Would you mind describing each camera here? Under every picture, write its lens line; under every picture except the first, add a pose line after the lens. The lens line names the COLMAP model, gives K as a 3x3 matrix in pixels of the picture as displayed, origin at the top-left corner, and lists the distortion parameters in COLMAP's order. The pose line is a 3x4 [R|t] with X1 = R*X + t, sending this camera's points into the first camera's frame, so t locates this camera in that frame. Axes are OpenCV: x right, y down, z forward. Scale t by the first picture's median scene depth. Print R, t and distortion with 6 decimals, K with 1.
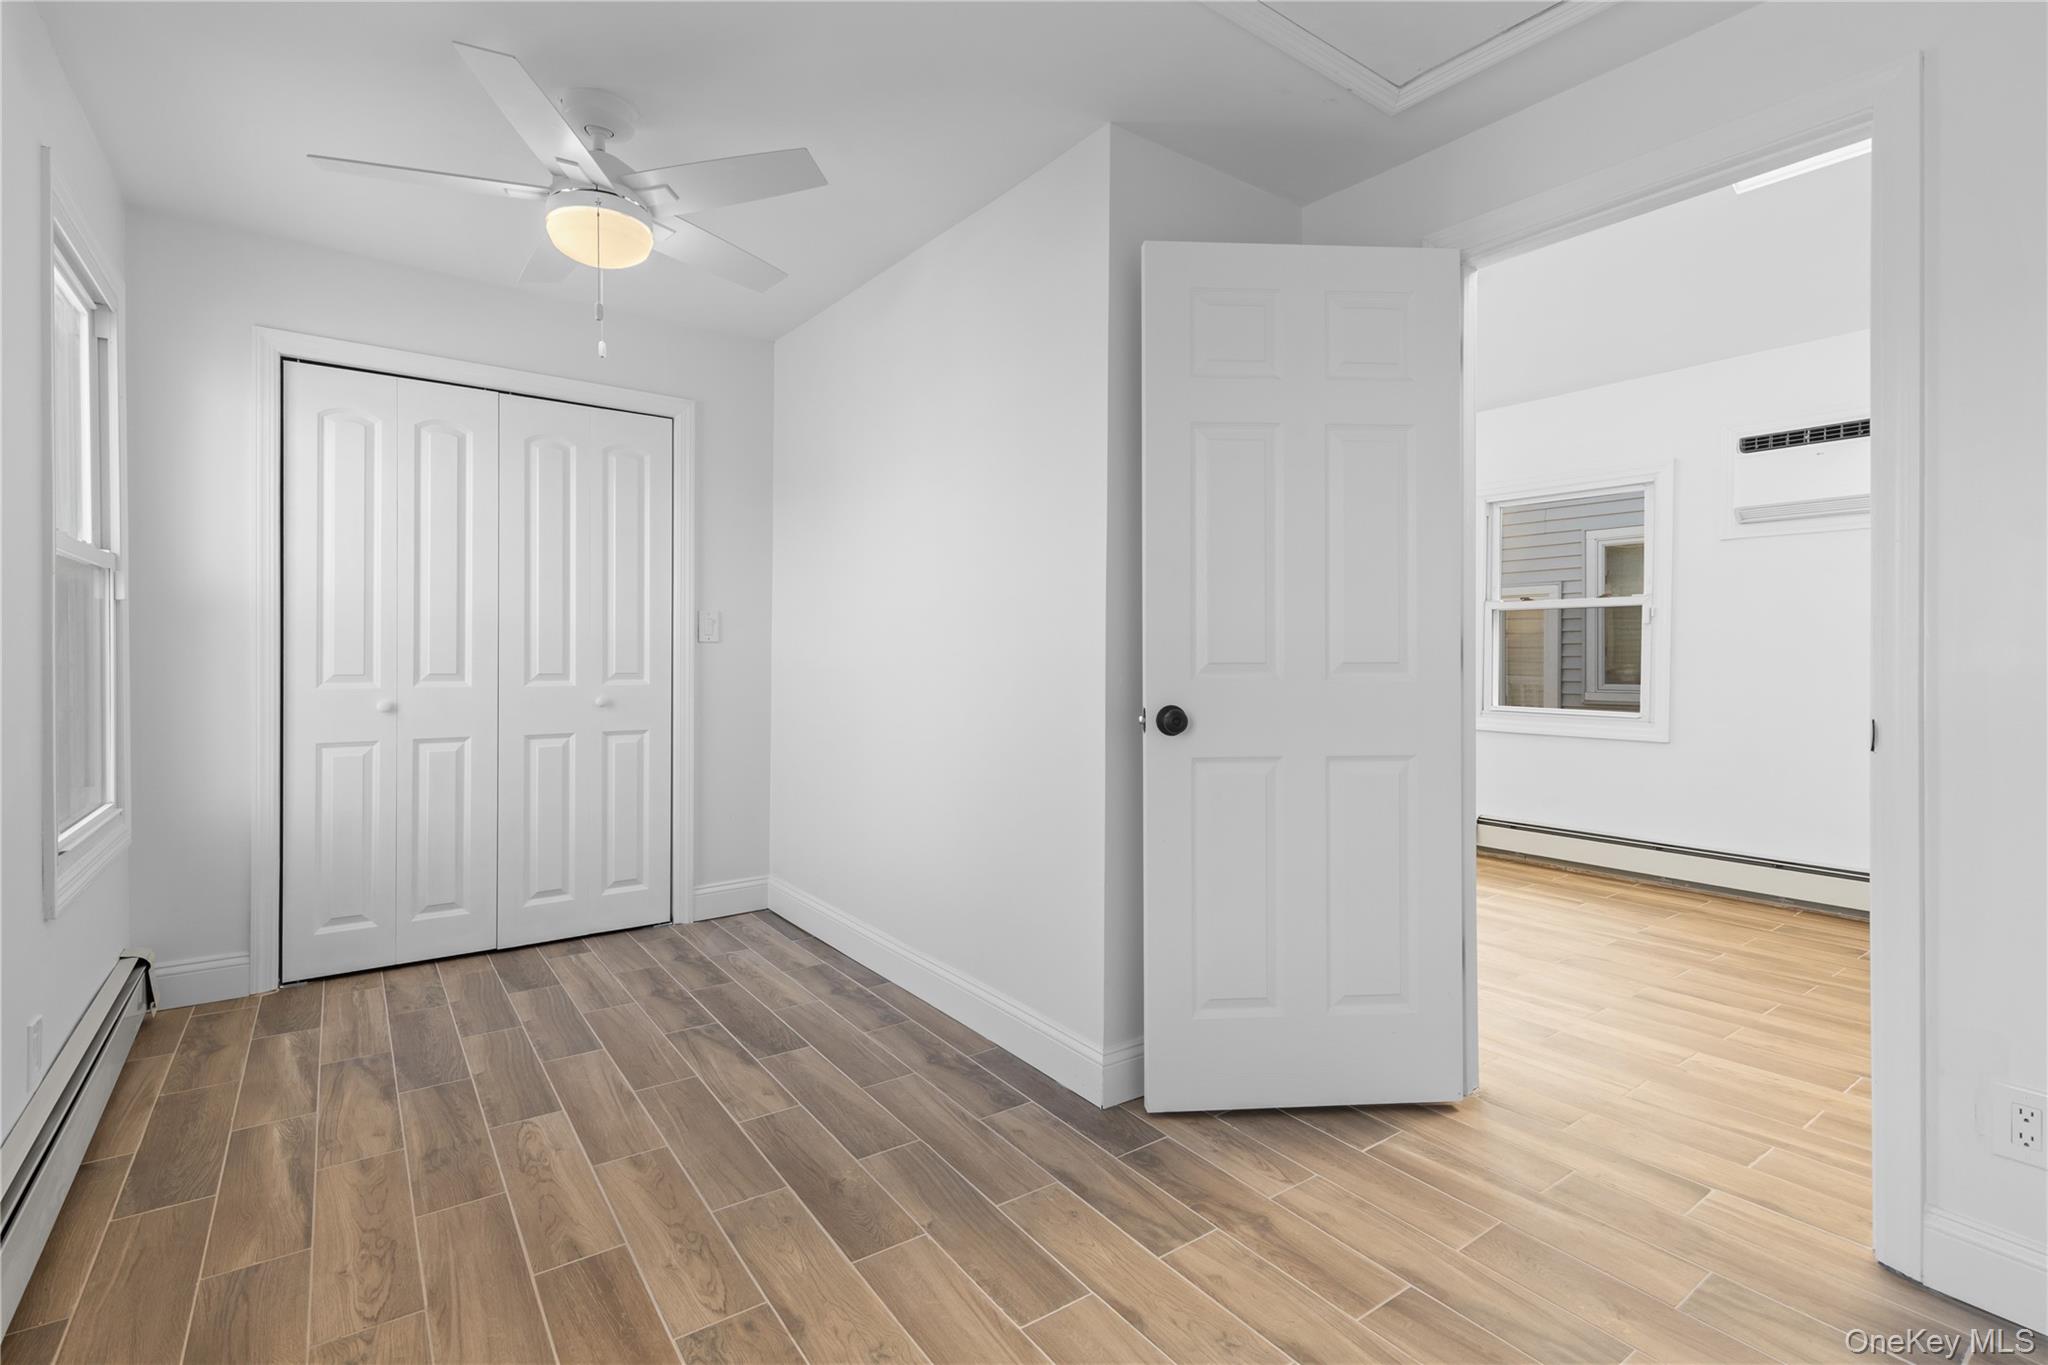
lens RADIAL K [[947.1, 0, 1020.0], [0, 947.1, 663.7], [0, 0, 1]] dist [0.011695, -0.003907]
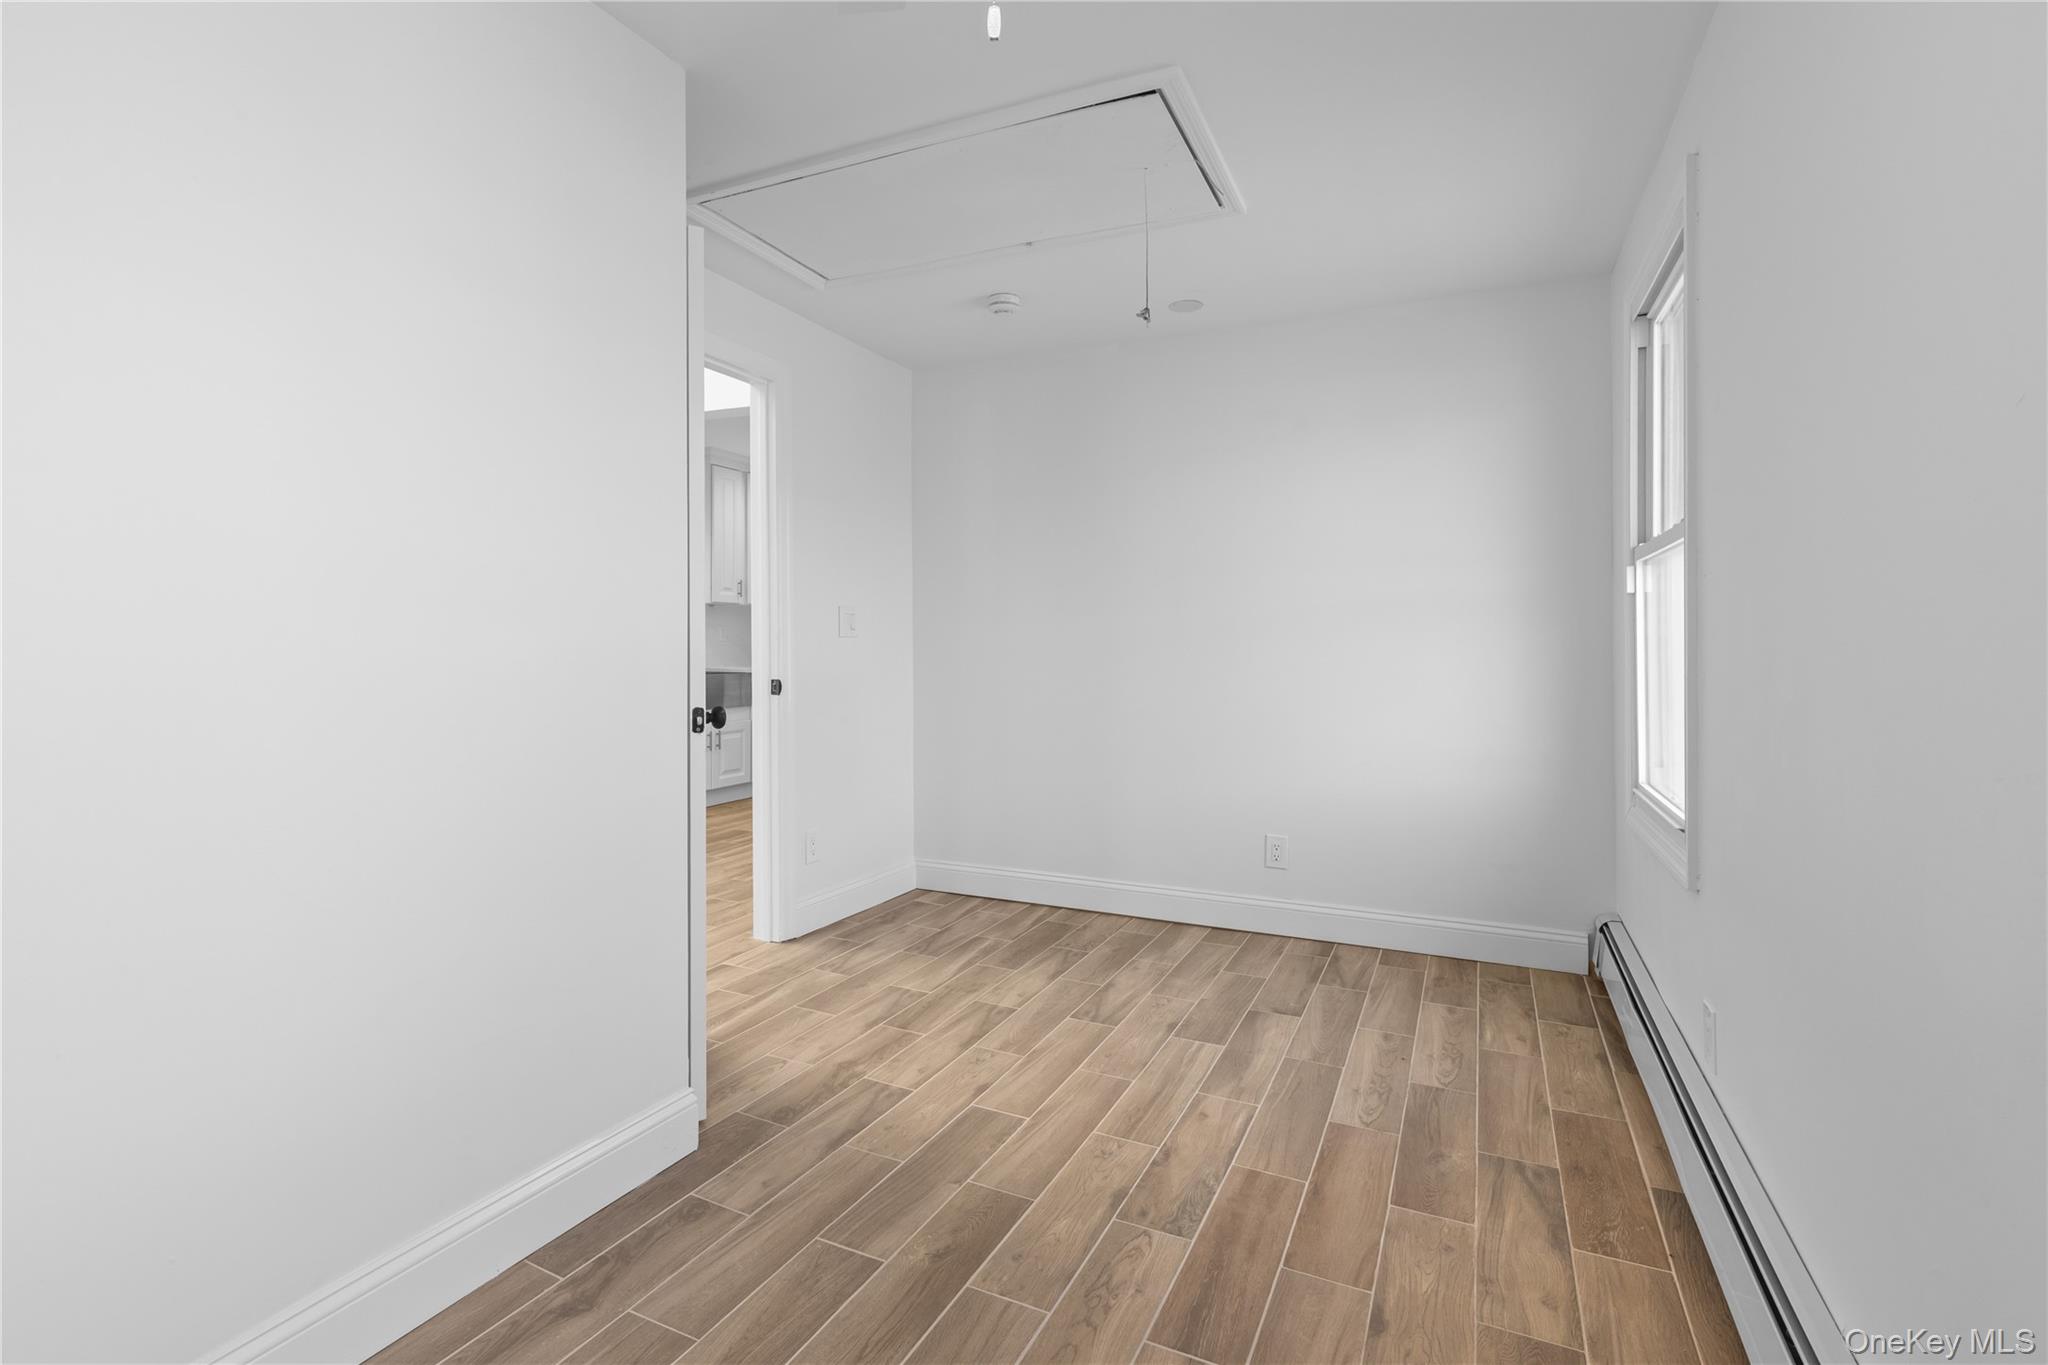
lens RADIAL K [[947.1, 0, 1025.3], [0, 947.1, 667.9], [0, 0, 1]] dist [0.011695, -0.003907]
pose [[-0.479020, -0.029001, 0.877325, -1.085400], [0.004001, 0.999372, 0.035220, -0.024162], [-0.877795, 0.020381, -0.478603, 1.479035]]
